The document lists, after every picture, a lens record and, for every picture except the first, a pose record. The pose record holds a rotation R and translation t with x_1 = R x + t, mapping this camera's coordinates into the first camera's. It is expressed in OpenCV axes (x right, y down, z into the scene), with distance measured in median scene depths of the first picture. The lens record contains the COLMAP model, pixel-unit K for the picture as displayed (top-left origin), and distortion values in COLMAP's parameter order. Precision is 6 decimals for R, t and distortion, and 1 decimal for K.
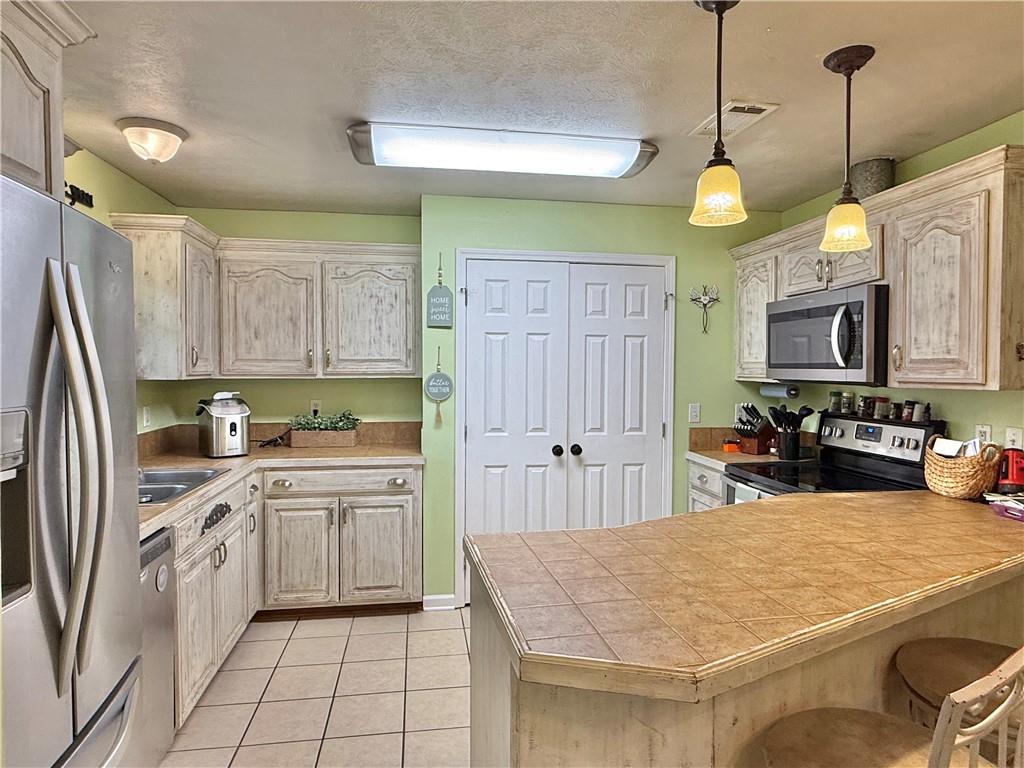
lens RADIAL K [[612.1, 0, 512.0], [0, 612.1, 384.0], [0, 0, 1]] dist [0.002123, -0.002169]
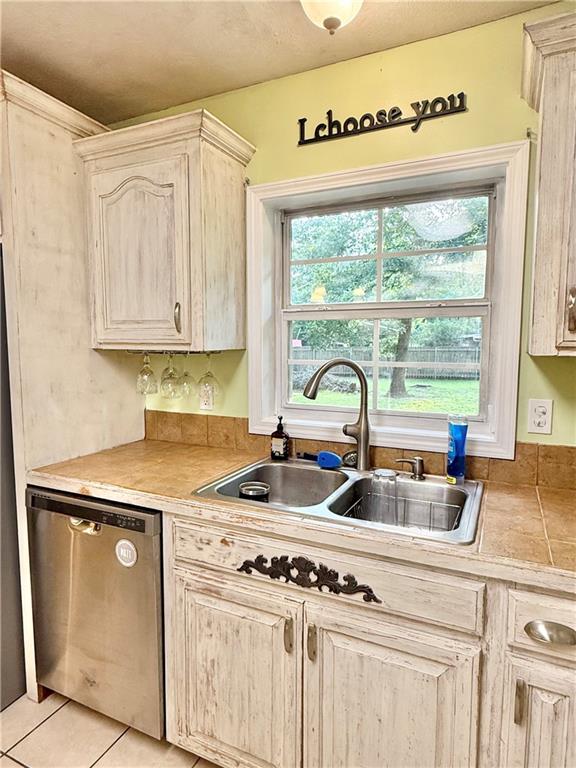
lens RADIAL K [[459.1, 0, 288.0], [0, 459.1, 384.0], [0, 0, 1]] dist [0.002123, -0.002169]
pose [[-0.561132, 0.078283, -0.824016, -0.086730], [-0.022745, 0.993683, 0.109890, -0.019533], [0.827414, 0.080405, -0.555807, 0.978103]]
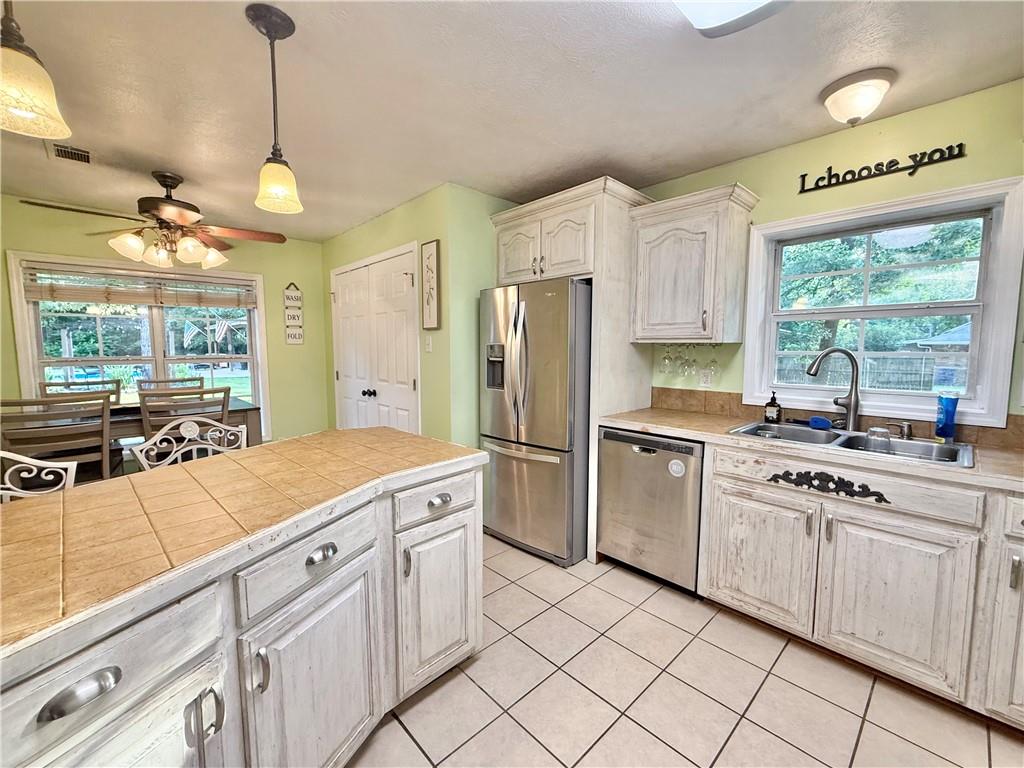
lens RADIAL K [[428.0, 0, 513.0], [0, 428.0, 383.3], [0, 0, 1]] dist [-0.000651, 0.000357]
pose [[-0.822326, 0.046112, -0.567145, 0.222762], [-0.017896, 0.994122, 0.106775, -0.000585], [0.568735, 0.097954, -0.816667, 0.997141]]
